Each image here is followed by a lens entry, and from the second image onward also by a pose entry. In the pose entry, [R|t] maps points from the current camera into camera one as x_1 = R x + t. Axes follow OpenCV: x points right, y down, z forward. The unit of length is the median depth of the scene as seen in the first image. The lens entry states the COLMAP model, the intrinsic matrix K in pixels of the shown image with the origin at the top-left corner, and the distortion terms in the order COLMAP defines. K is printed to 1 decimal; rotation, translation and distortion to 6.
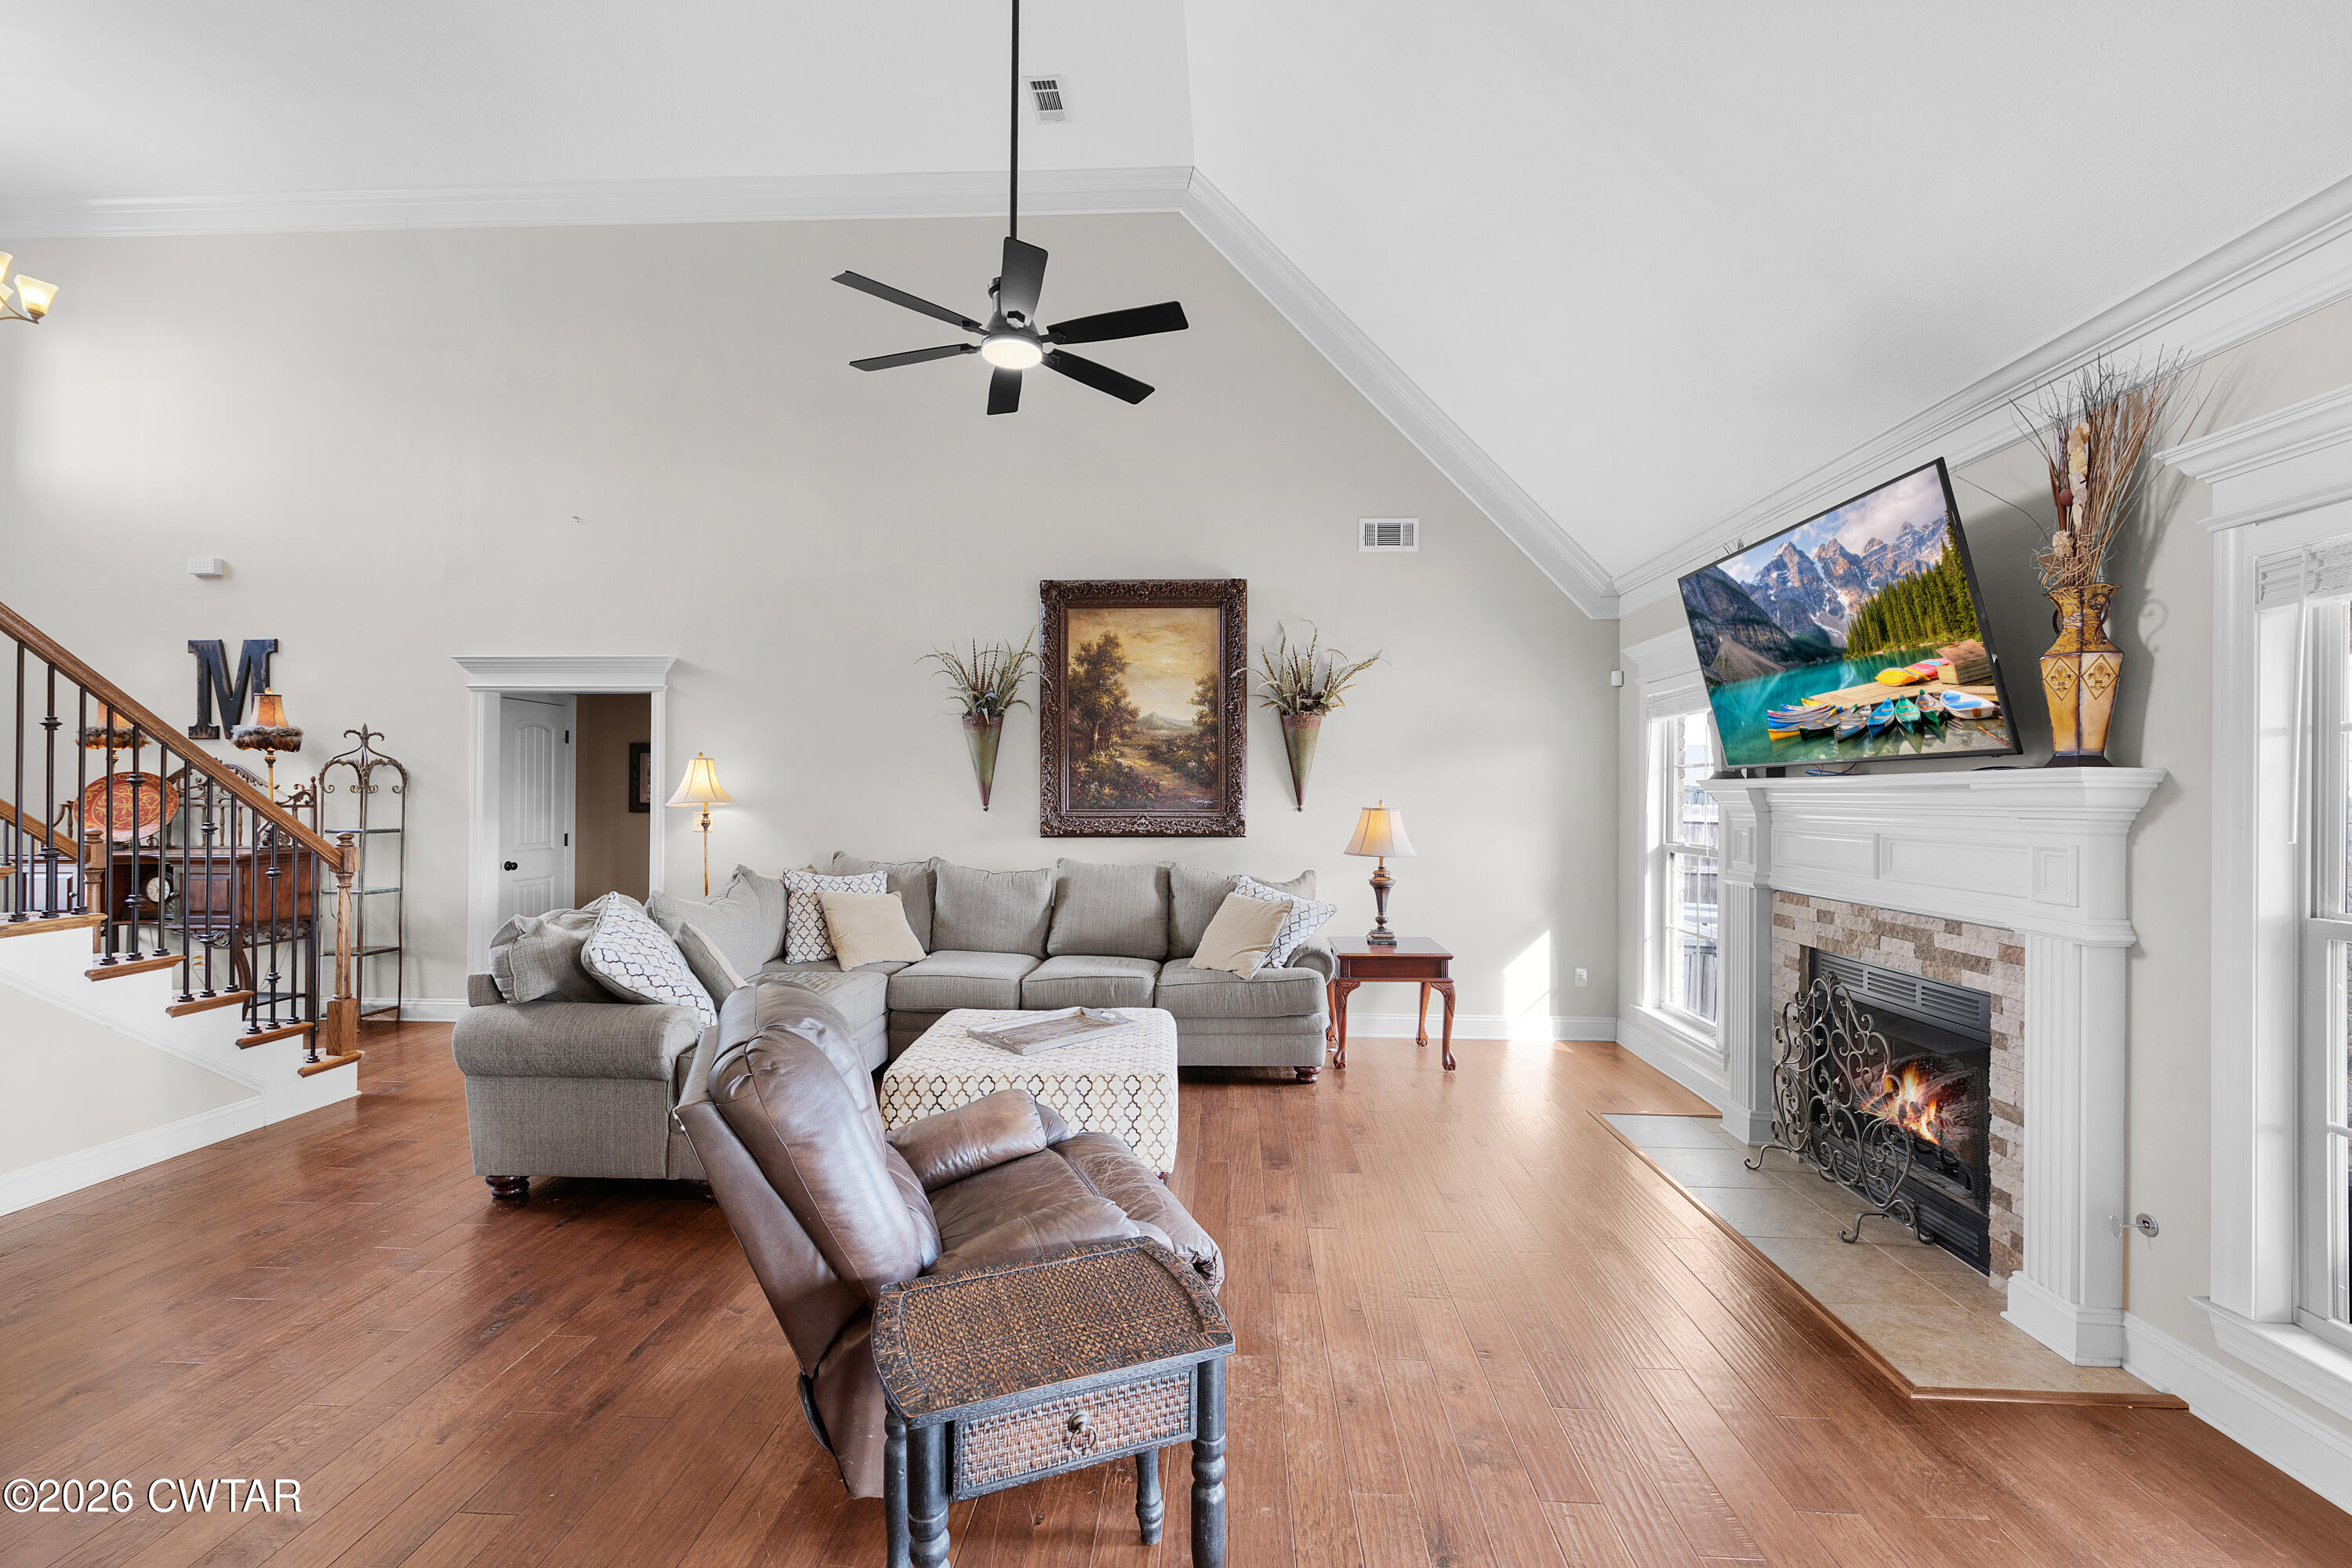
lens RADIAL K [[951.7, 0, 1175.5], [0, 951.7, 788.3], [0, 0, 1]] dist [-0.000012, 0.000284]
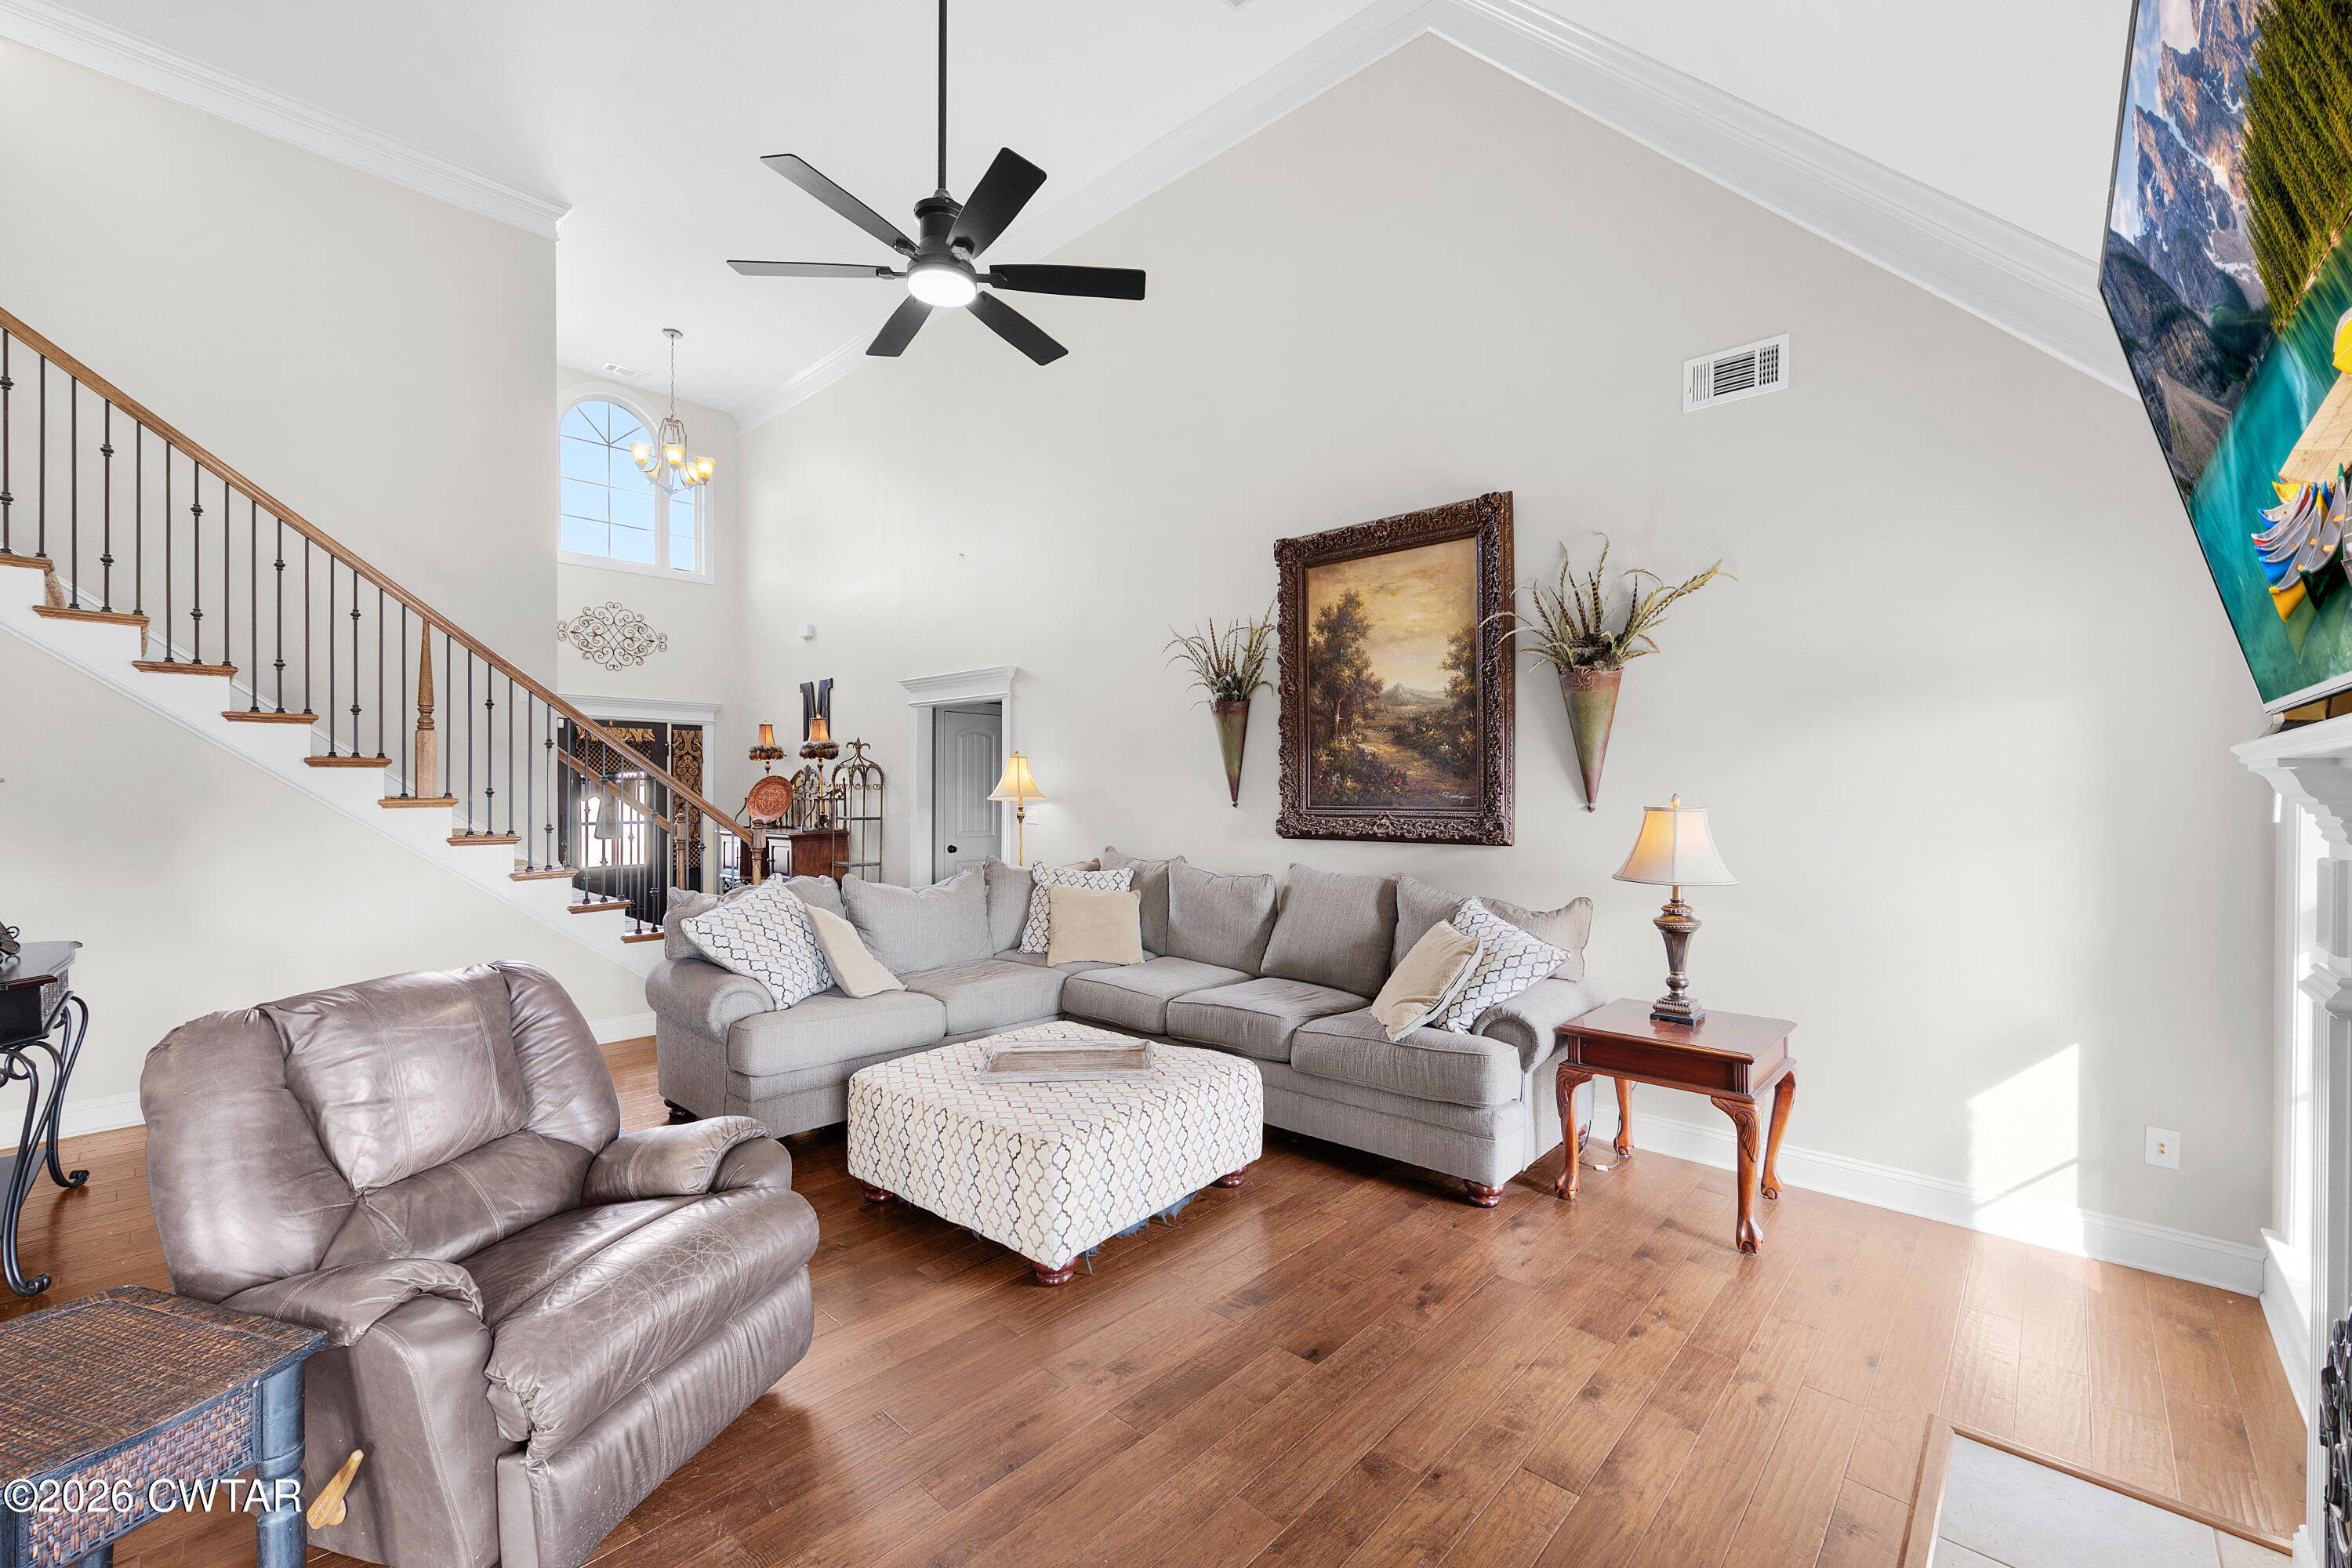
lens RADIAL K [[951.7, 0, 1185.2], [0, 951.7, 791.2], [0, 0, 1]] dist [-0.000012, 0.000284]
pose [[0.770933, -0.002181, -0.636913, 0.345953], [0.005496, 0.999980, 0.003229, 0.005663], [0.636893, -0.005990, 0.770929, 0.282200]]
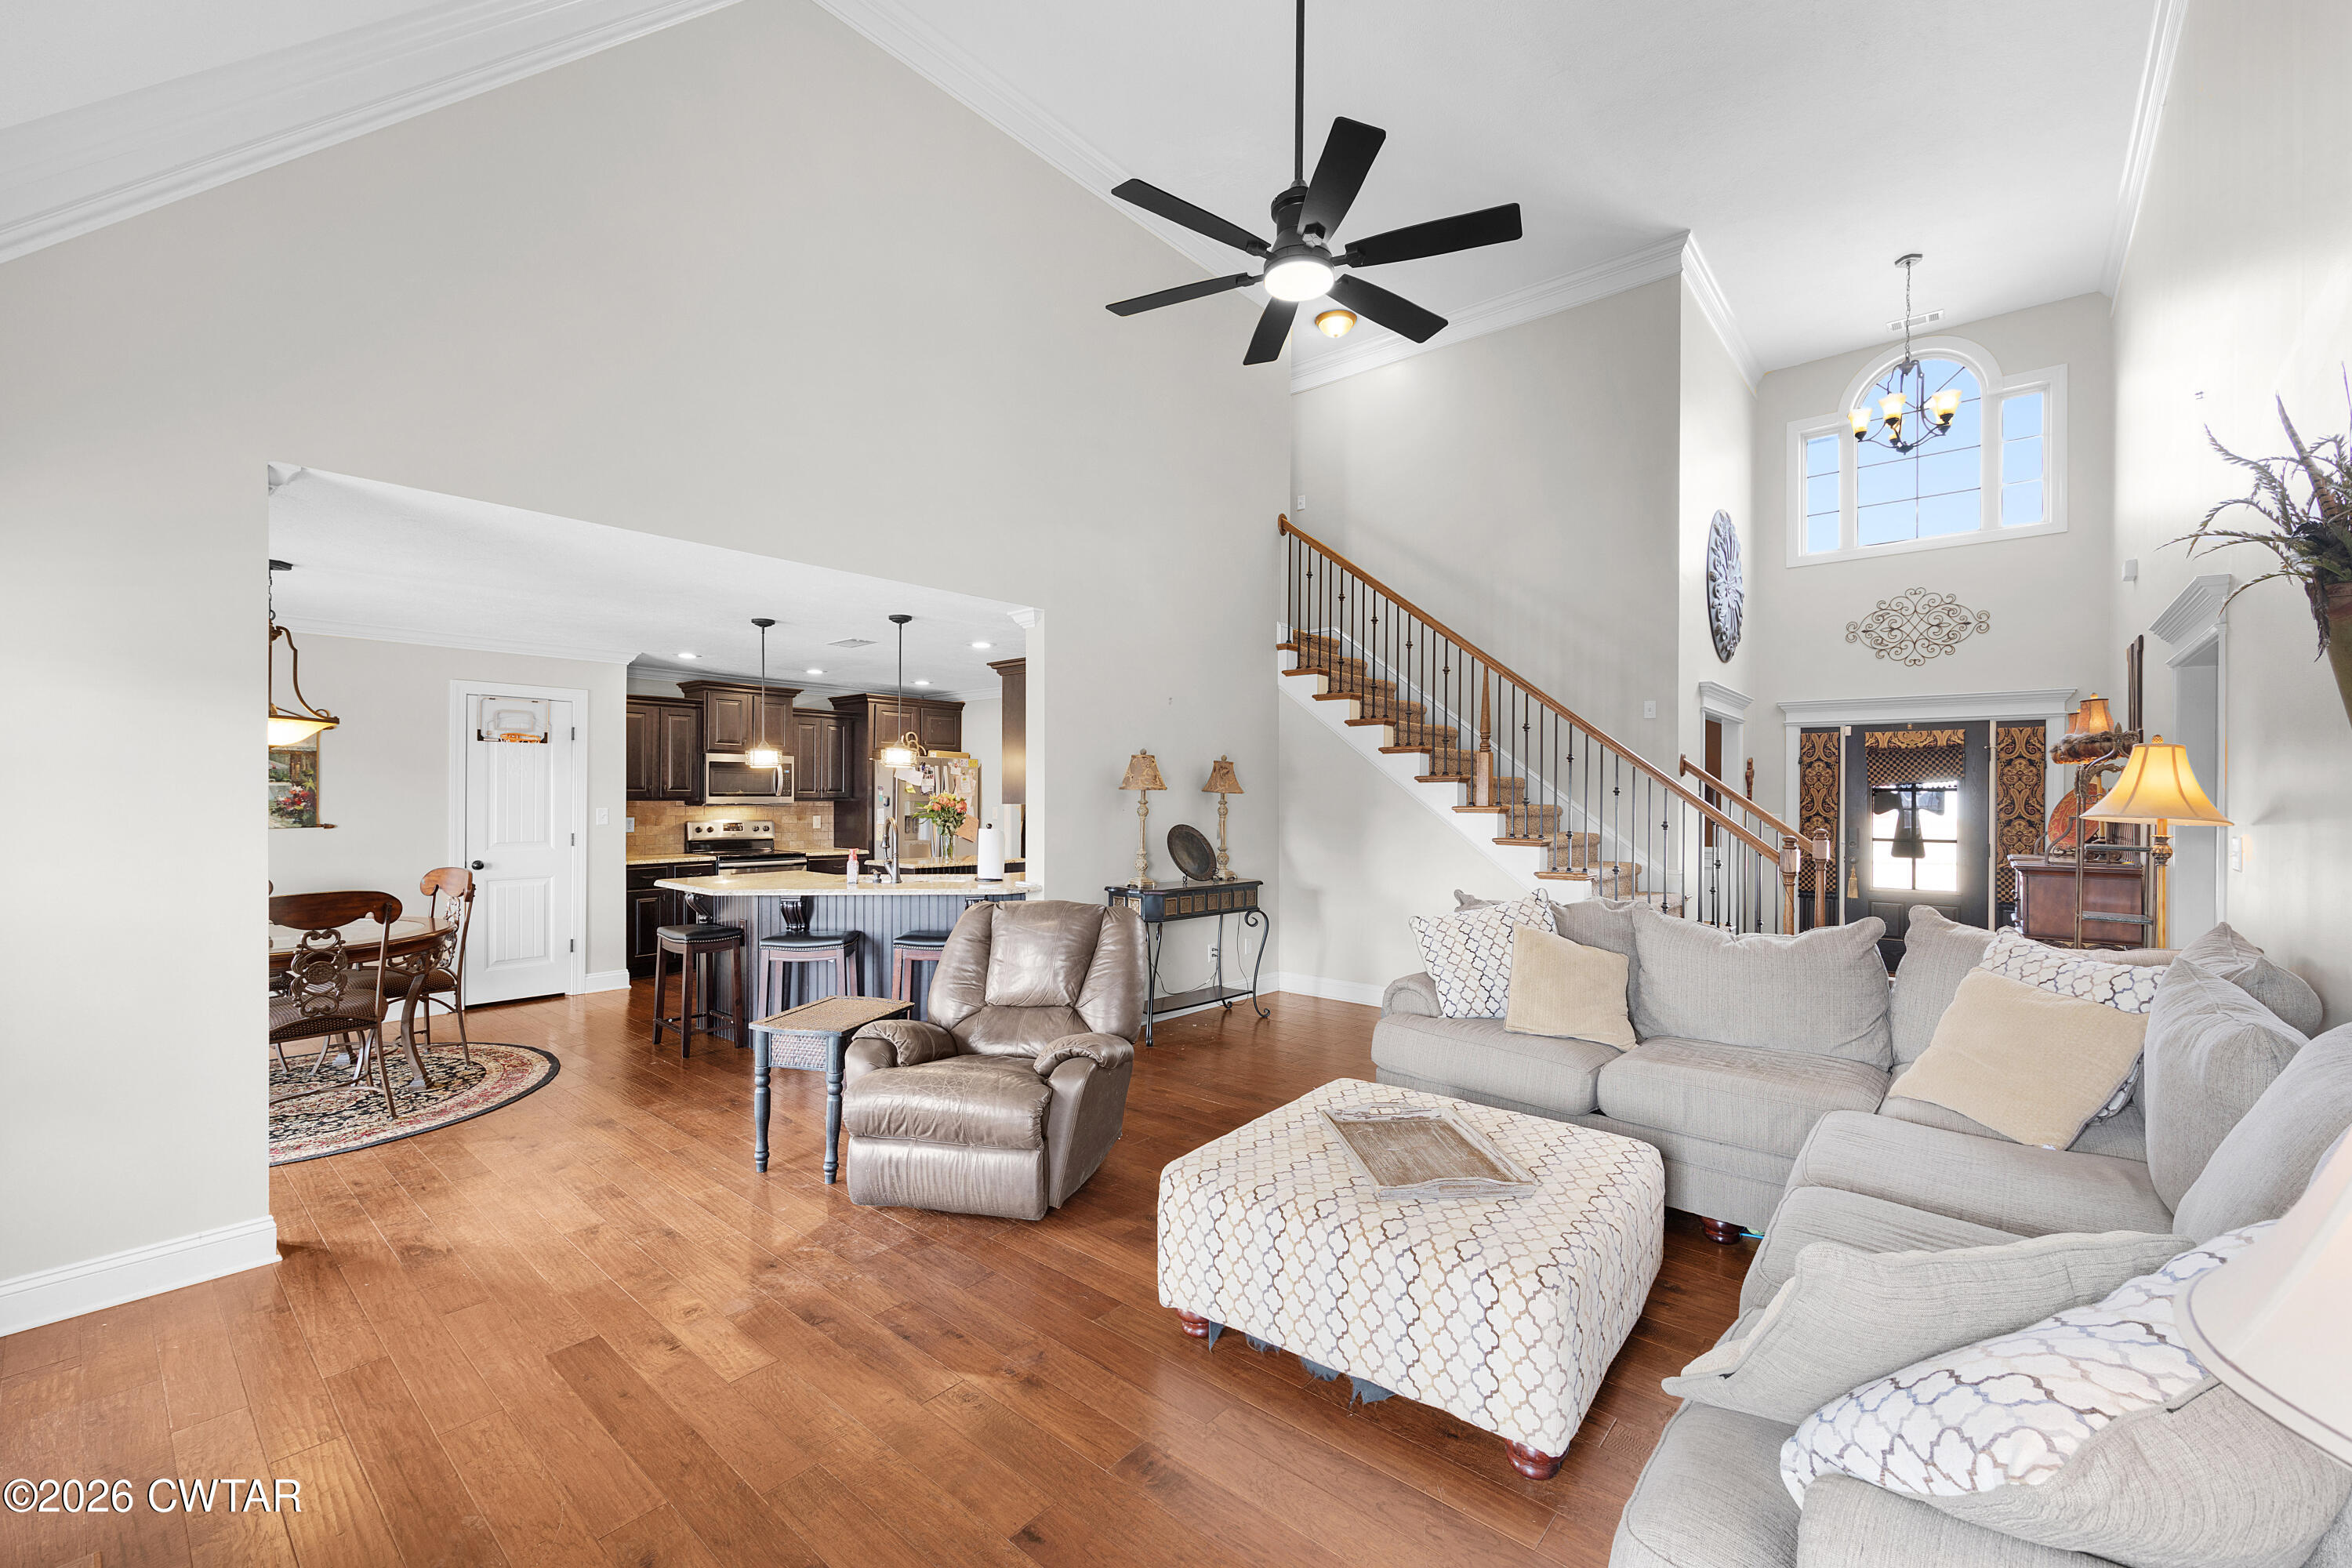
lens RADIAL K [[951.7, 0, 1183.1], [0, 951.7, 790.1], [0, 0, 1]] dist [-0.000012, 0.000284]
pose [[-0.600684, -0.011999, -0.799397, 0.350260], [-0.007130, 0.999928, -0.009651, 0.006849], [0.799455, -0.000097, -0.600726, 0.864185]]
